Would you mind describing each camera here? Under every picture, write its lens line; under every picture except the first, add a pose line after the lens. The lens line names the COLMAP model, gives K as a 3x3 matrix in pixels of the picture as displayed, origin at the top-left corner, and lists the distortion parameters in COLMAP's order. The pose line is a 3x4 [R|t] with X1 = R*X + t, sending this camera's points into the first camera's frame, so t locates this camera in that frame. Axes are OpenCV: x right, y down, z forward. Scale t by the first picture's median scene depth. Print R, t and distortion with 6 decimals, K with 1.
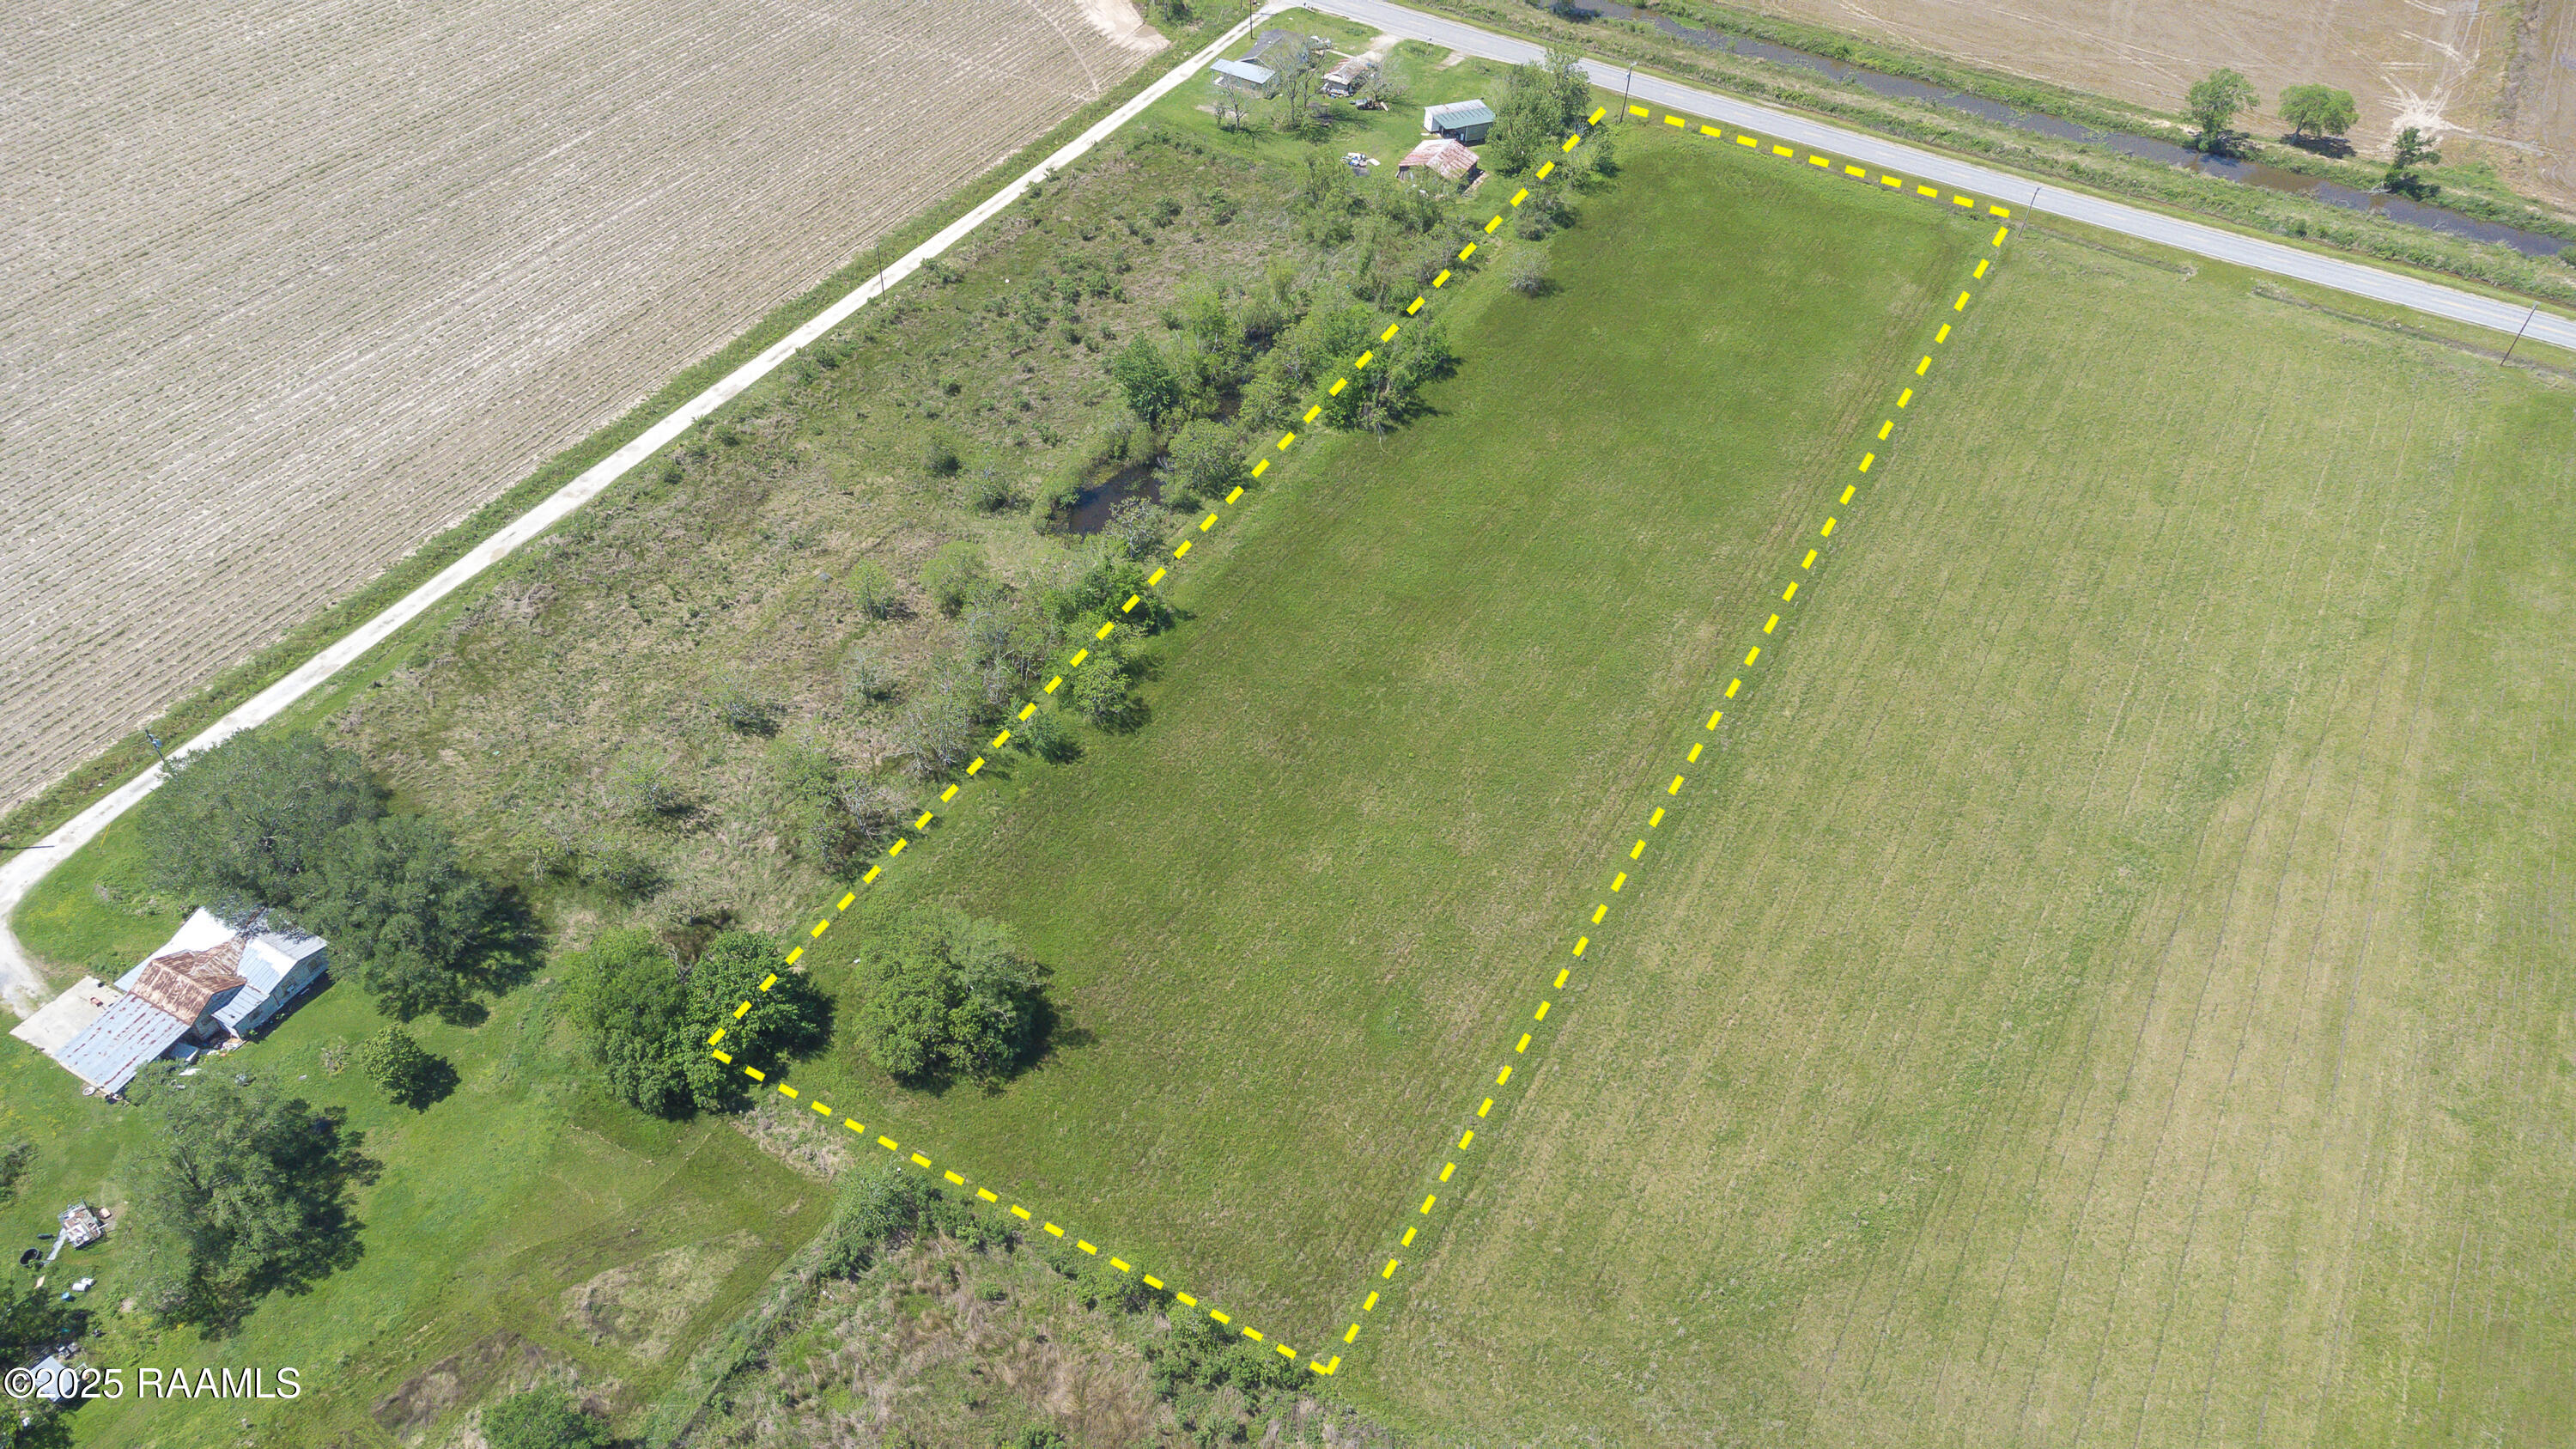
lens RADIAL K [[1911.1, 0, 1292.0], [0, 1911.1, 727.5], [0, 0, 1]] dist [0.013651, 0.071036]
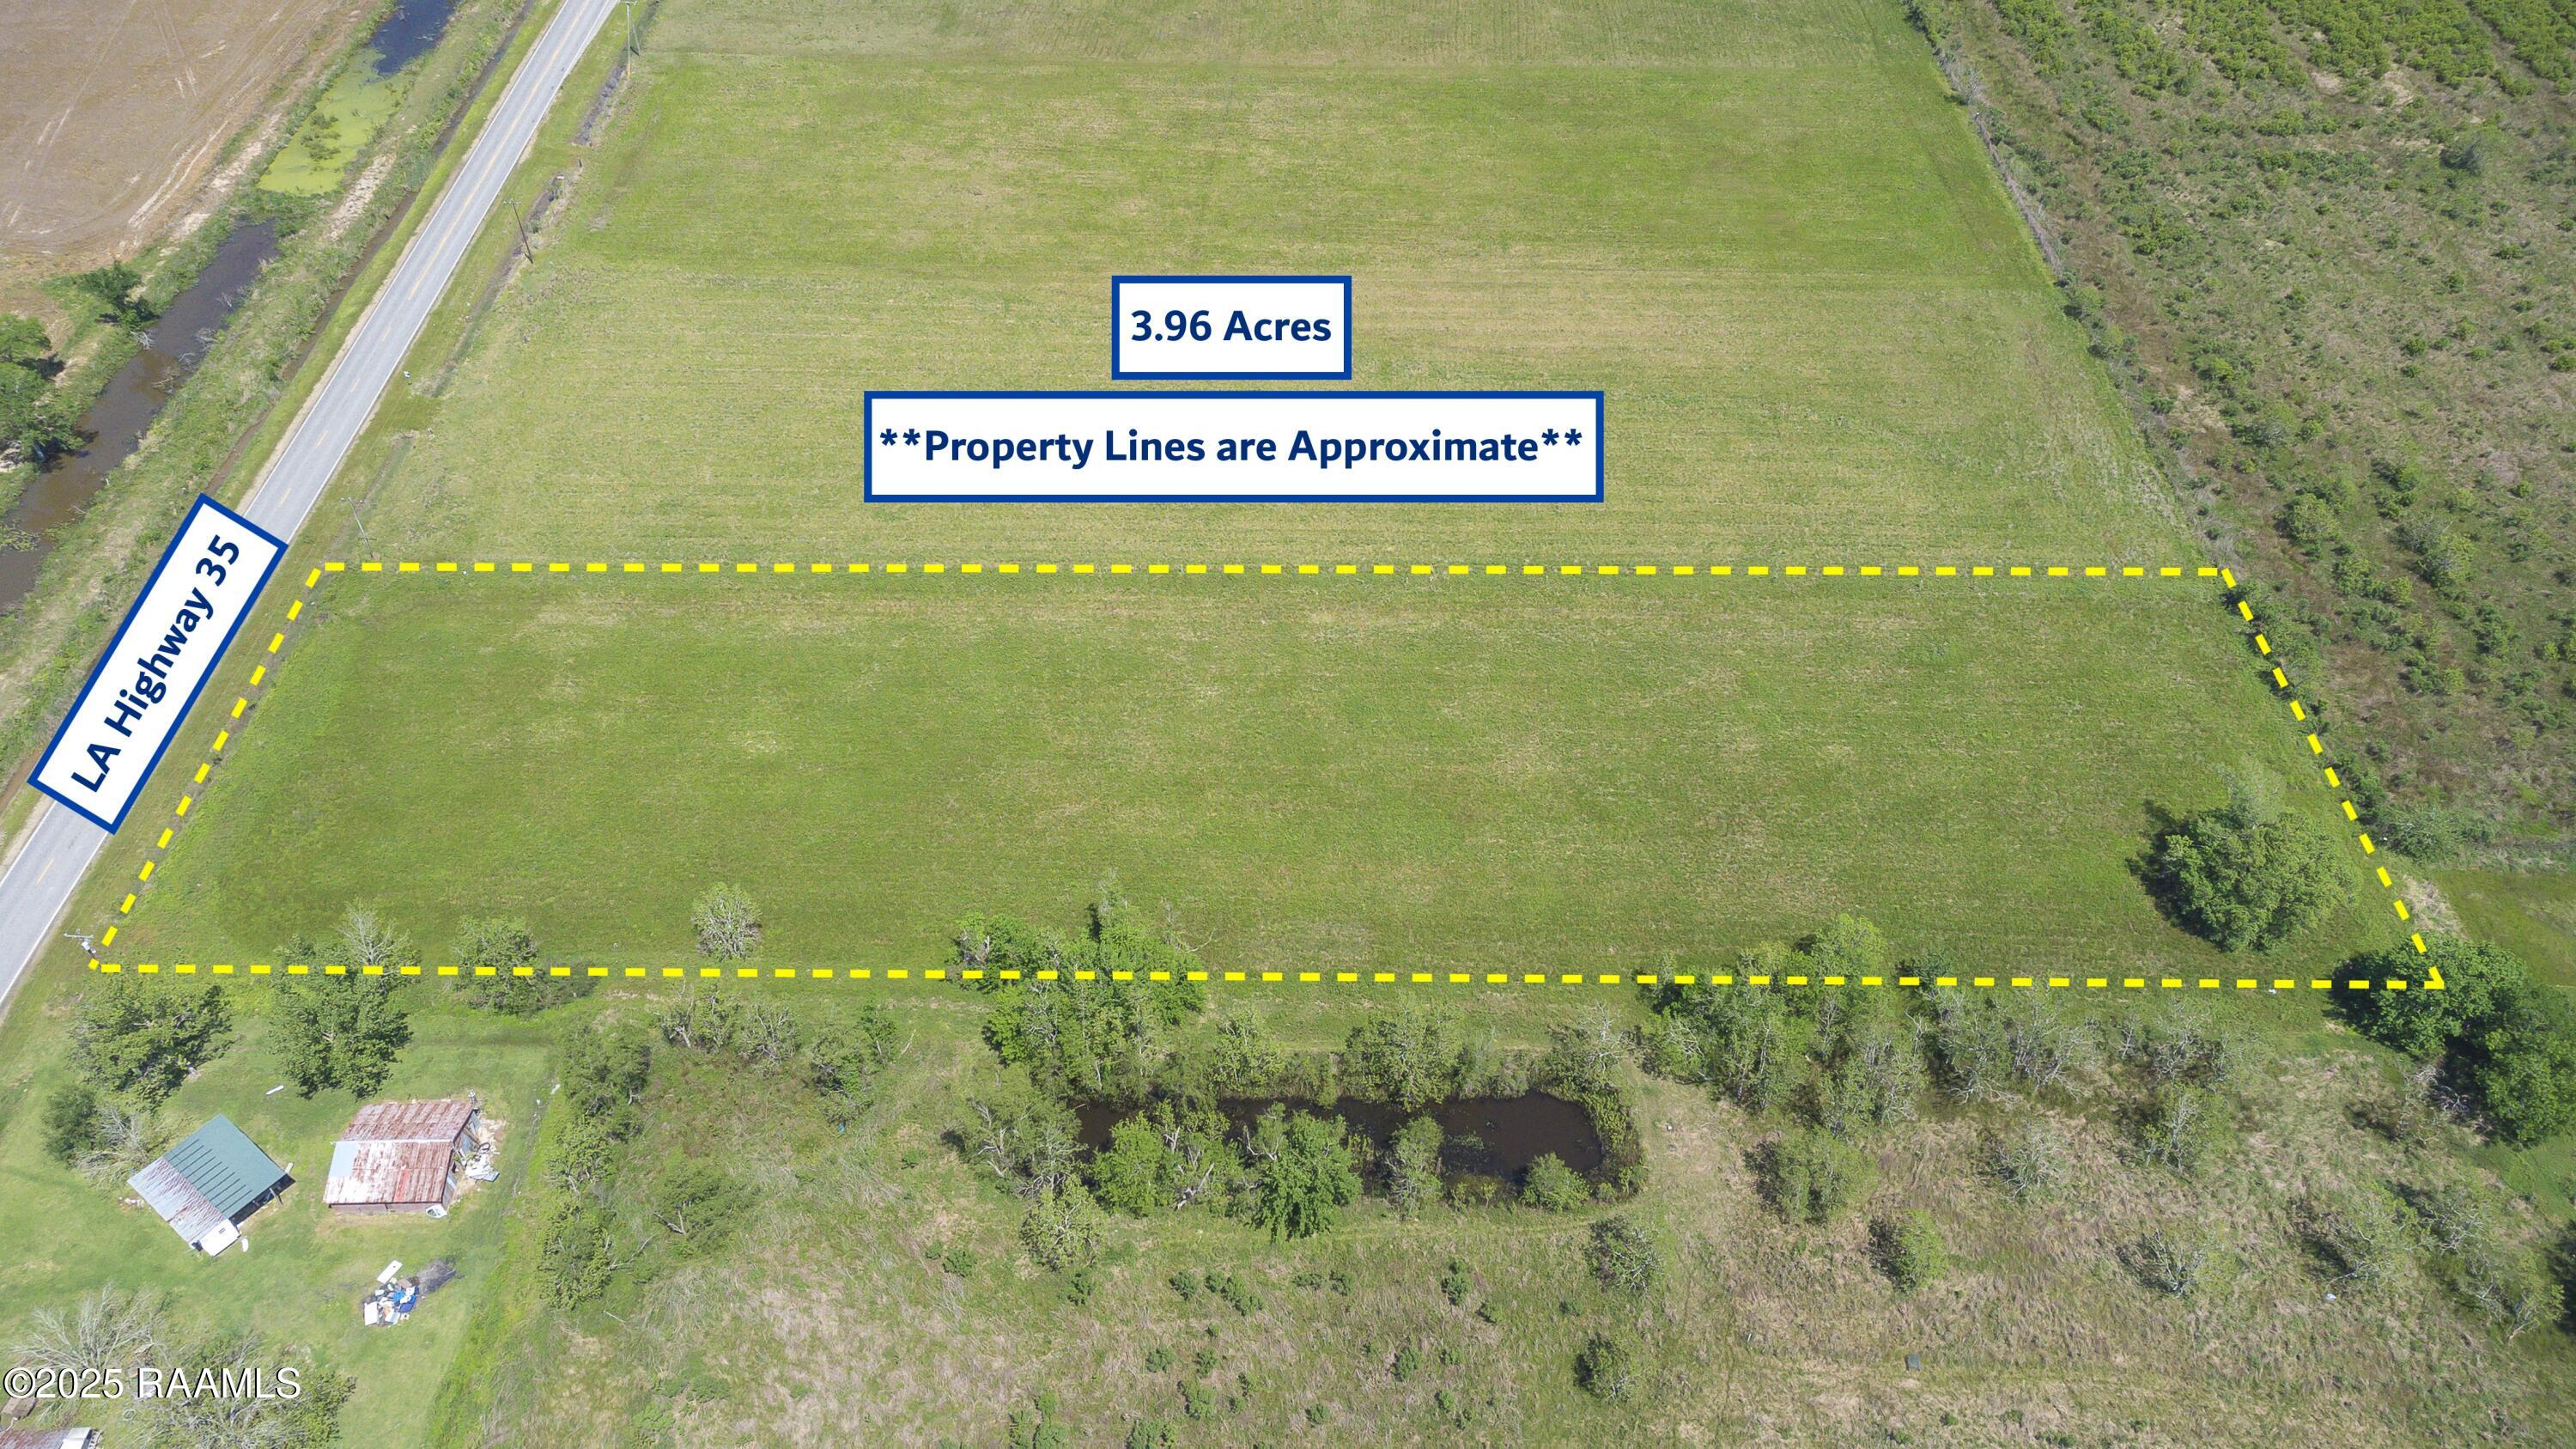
lens RADIAL K [[1911.1, 0, 1283.7], [0, 1911.1, 726.3], [0, 0, 1]] dist [0.013651, 0.071036]
pose [[-0.480967, -0.645746, 0.593029, -0.380646], [0.590954, 0.260882, 0.763357, -0.768905], [-0.647646, 0.717602, 0.256131, 0.766624]]
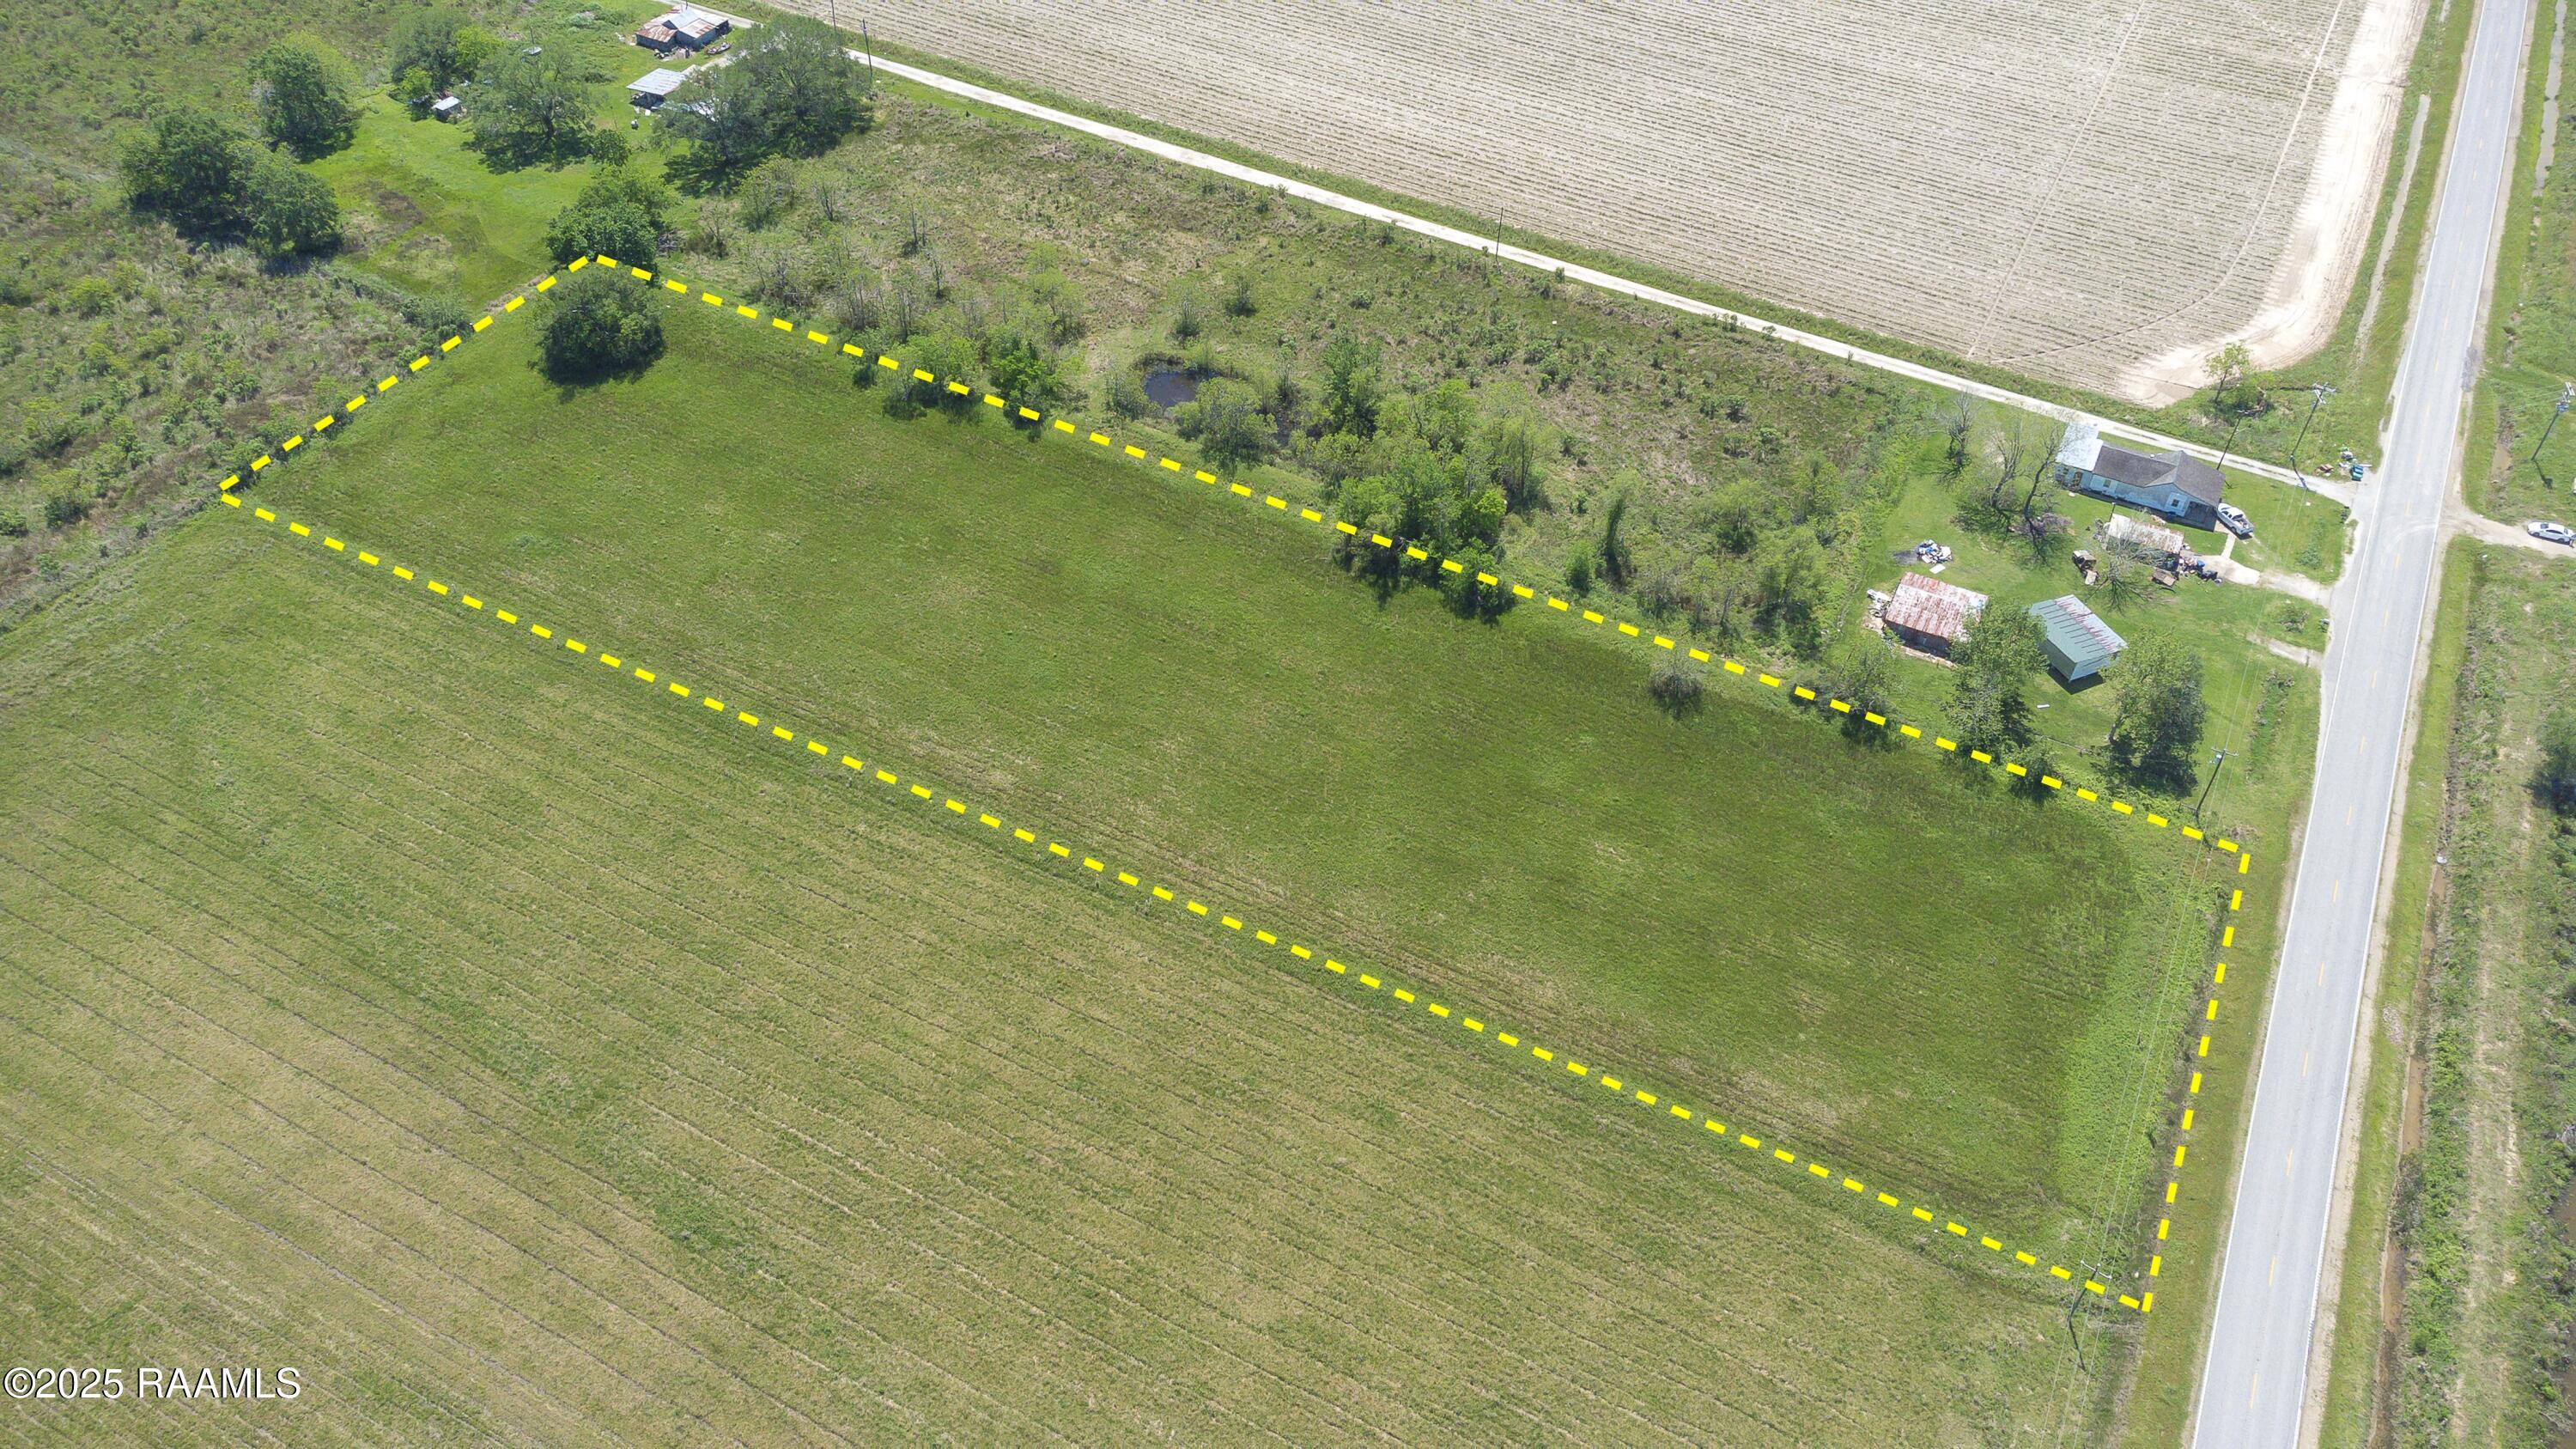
lens RADIAL K [[1911.1, 0, 1291.3], [0, 1911.1, 723.8], [0, 0, 1]] dist [0.013651, 0.071036]
pose [[0.028717, 0.664139, -0.747057, 0.838086], [-0.718580, 0.533238, 0.446431, -0.540412], [0.694852, 0.524000, 0.492549, 0.612043]]
